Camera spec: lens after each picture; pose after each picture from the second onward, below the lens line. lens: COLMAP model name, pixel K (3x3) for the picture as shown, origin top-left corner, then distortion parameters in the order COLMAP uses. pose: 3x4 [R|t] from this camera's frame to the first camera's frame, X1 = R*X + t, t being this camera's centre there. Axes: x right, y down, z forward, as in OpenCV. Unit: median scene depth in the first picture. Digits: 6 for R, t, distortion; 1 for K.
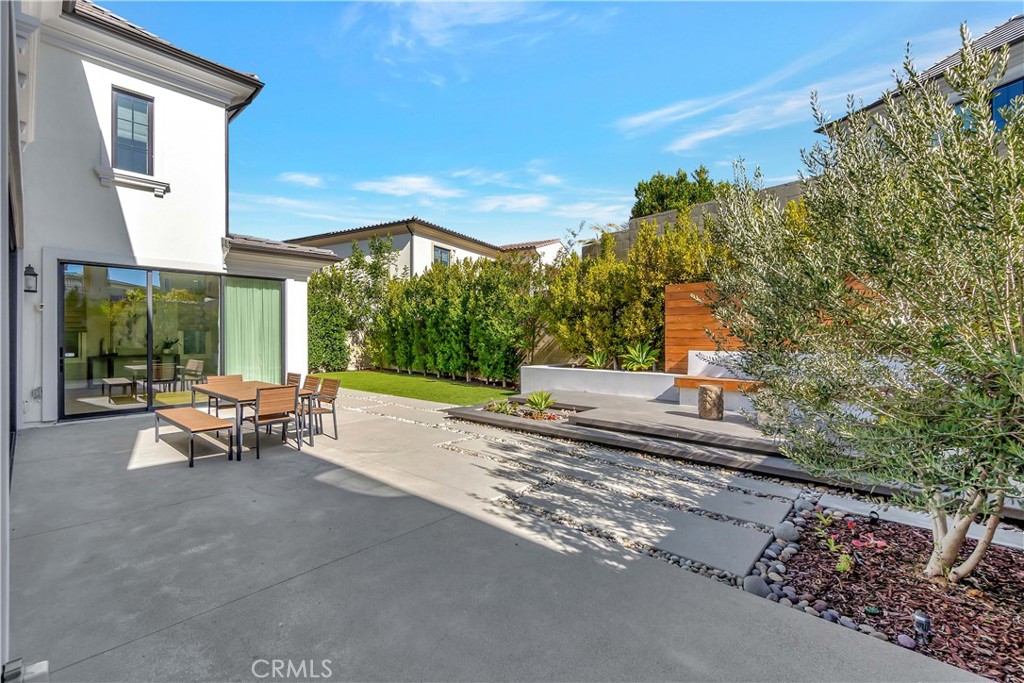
lens RADIAL K [[439.7, 0, 511.0], [0, 439.7, 338.4], [0, 0, 1]] dist [-0.004454, 0.001701]
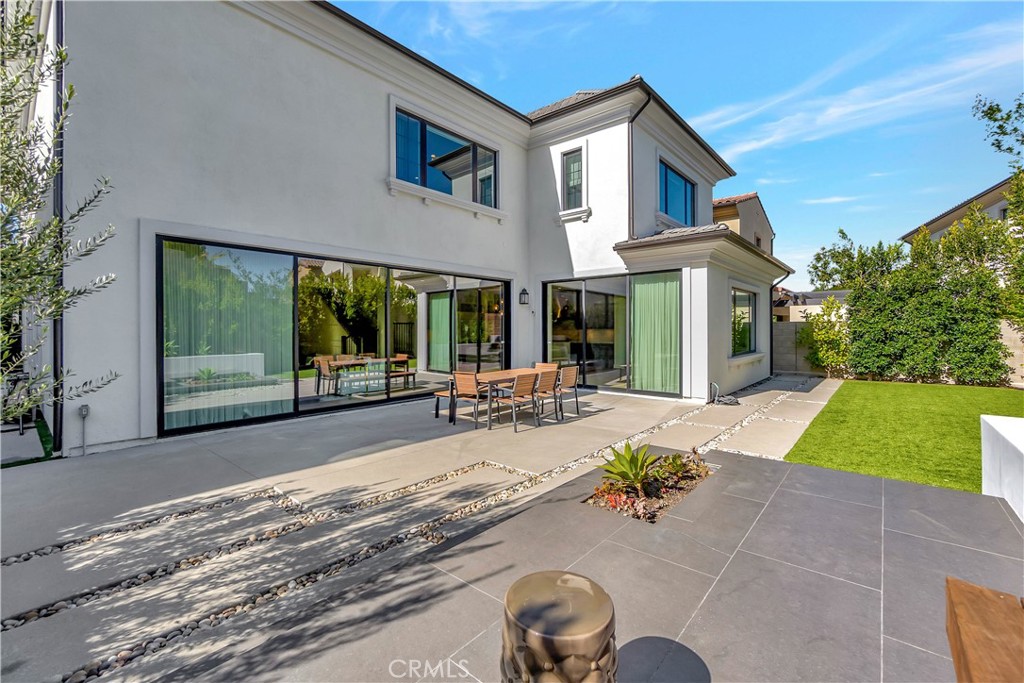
lens RADIAL K [[439.7, 0, 487.2], [0, 439.7, 330.4], [0, 0, 1]] dist [-0.004454, 0.001701]
pose [[0.008041, 0.001959, -0.999966, 0.910201], [-0.001330, 0.999997, 0.001949, -0.016848], [0.999967, 0.001315, 0.008043, 1.346726]]
